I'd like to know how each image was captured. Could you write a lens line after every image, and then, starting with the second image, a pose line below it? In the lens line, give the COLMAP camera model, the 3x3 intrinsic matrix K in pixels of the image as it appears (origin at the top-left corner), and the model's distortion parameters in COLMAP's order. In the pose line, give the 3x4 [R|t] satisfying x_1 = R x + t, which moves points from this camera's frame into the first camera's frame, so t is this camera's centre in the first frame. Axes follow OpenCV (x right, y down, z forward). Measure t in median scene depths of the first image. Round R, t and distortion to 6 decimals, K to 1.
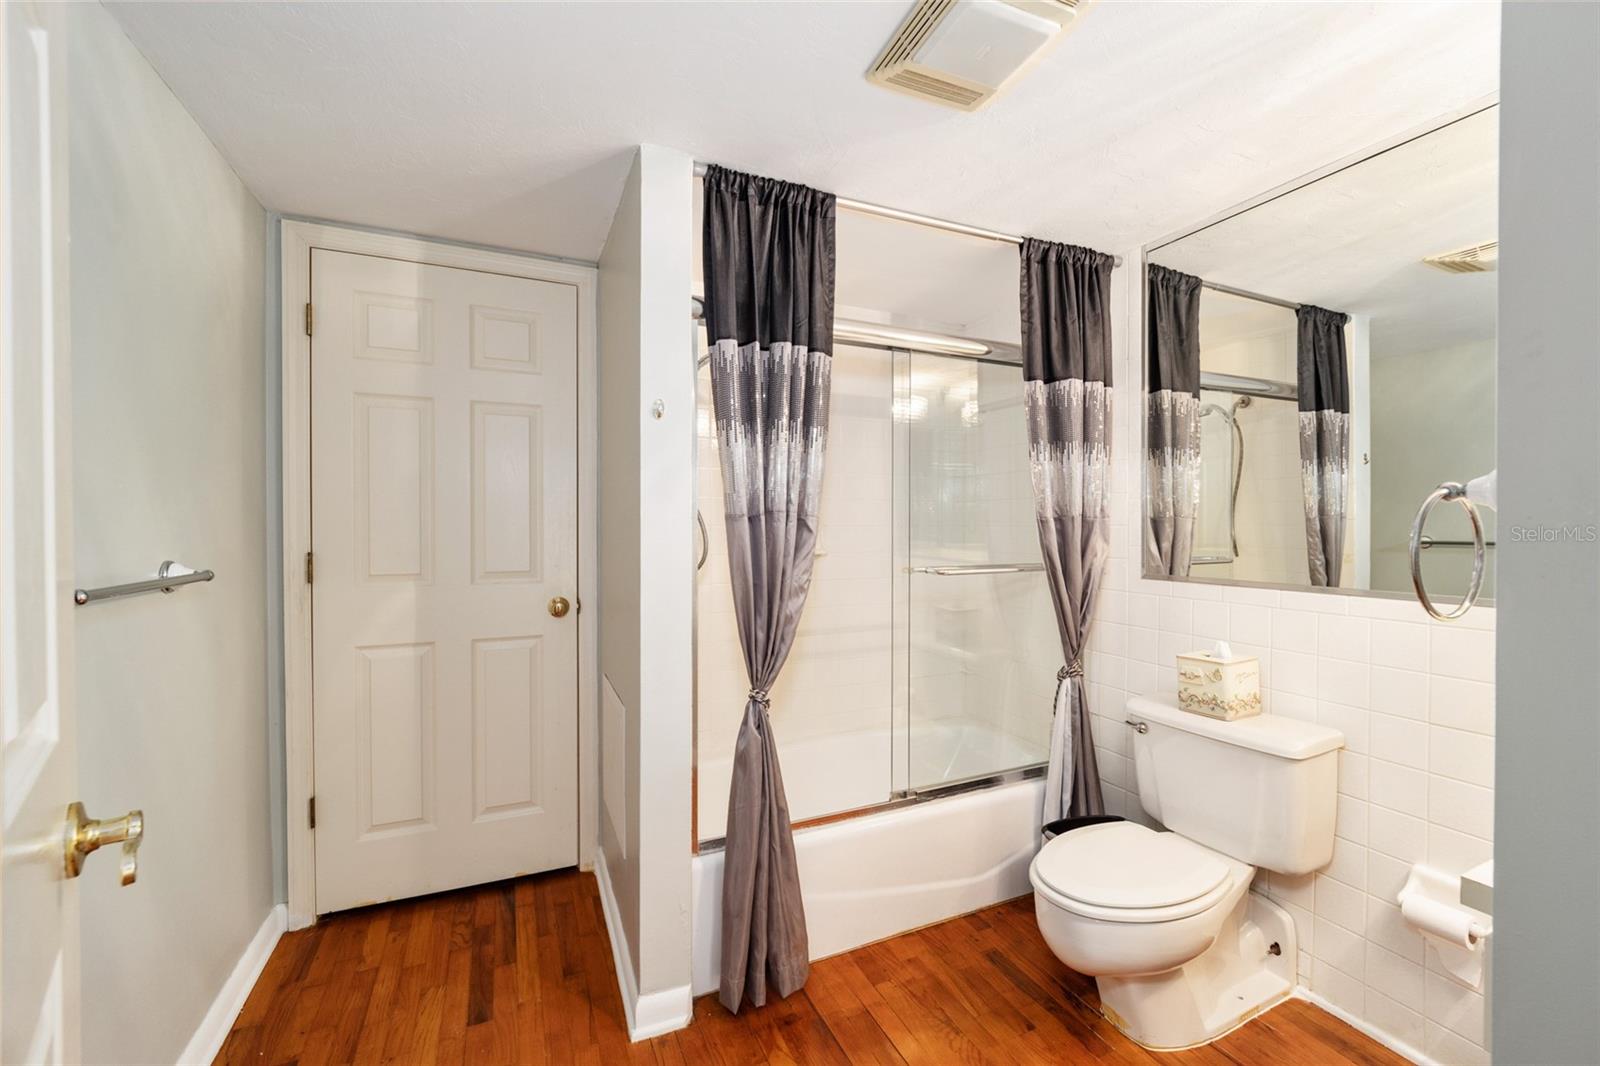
lens RADIAL K [[639.7, 0, 796.5], [0, 639.7, 529.0], [0, 0, 1]] dist [-0.004825, -0.000248]
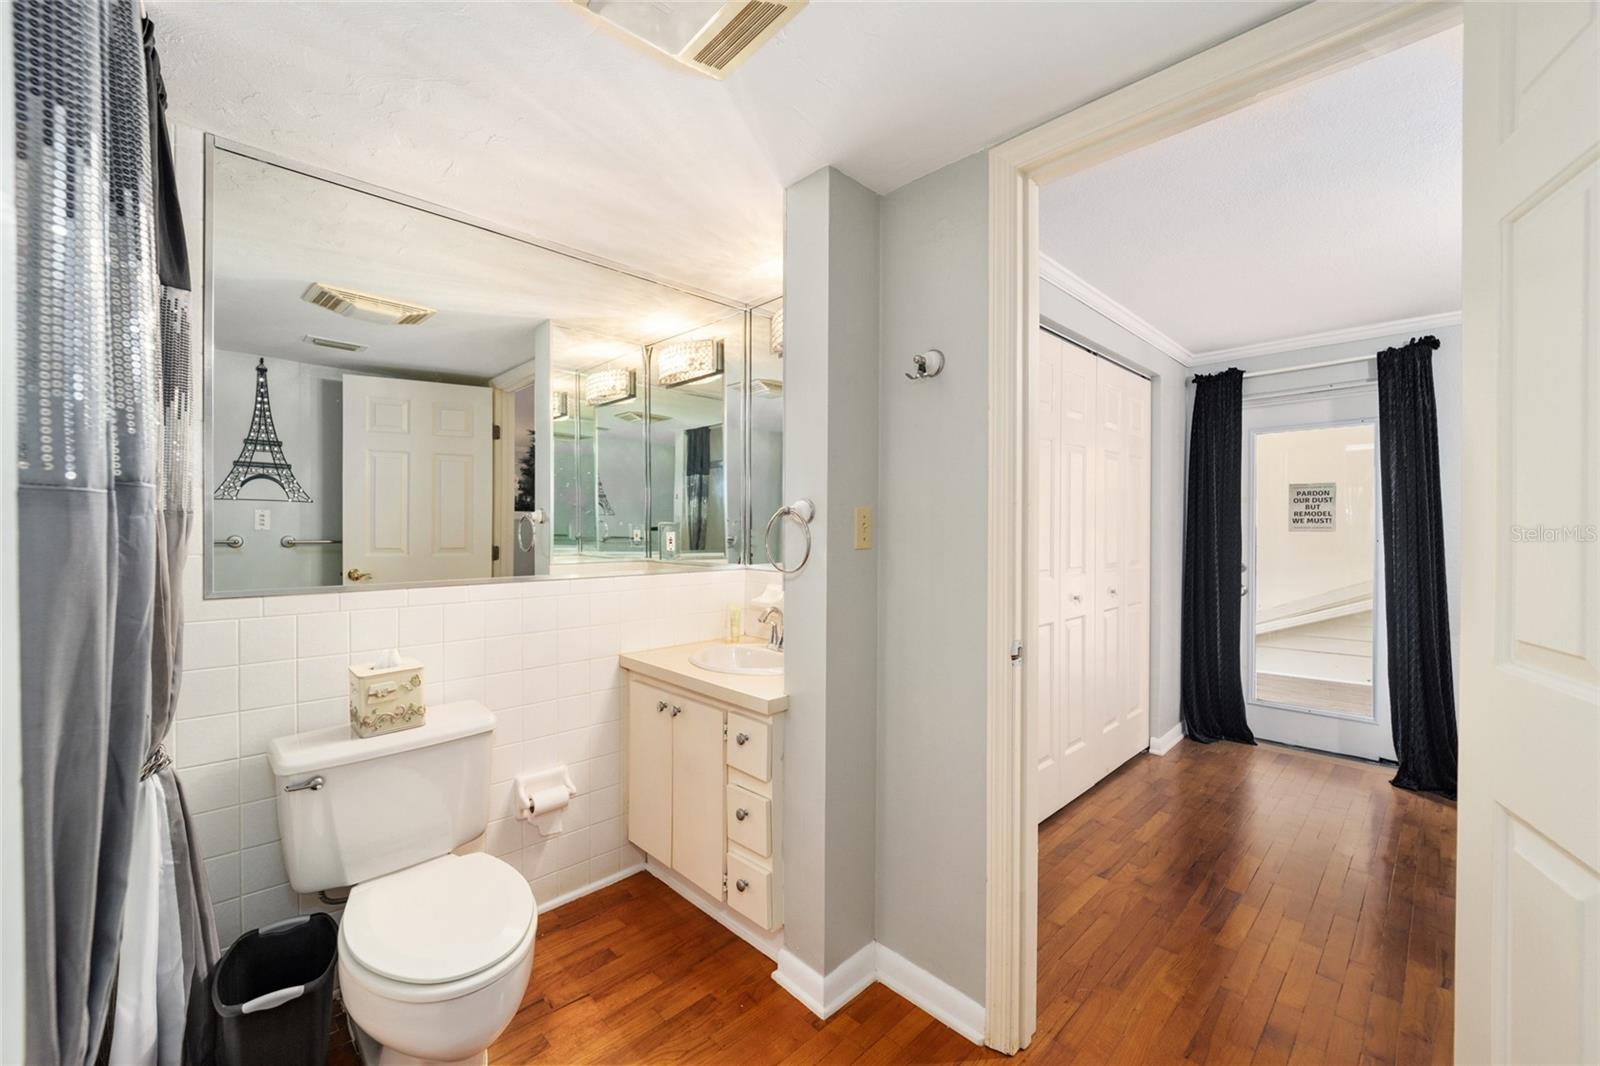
lens RADIAL K [[639.7, 0, 796.5], [0, 639.7, 529.0], [0, 0, 1]] dist [-0.004825, -0.000248]
pose [[-0.340619, -0.003353, 0.940195, -0.424853], [-0.000241, 0.999994, 0.003479, -0.004305], [-0.940201, 0.000959, -0.340618, 0.763887]]
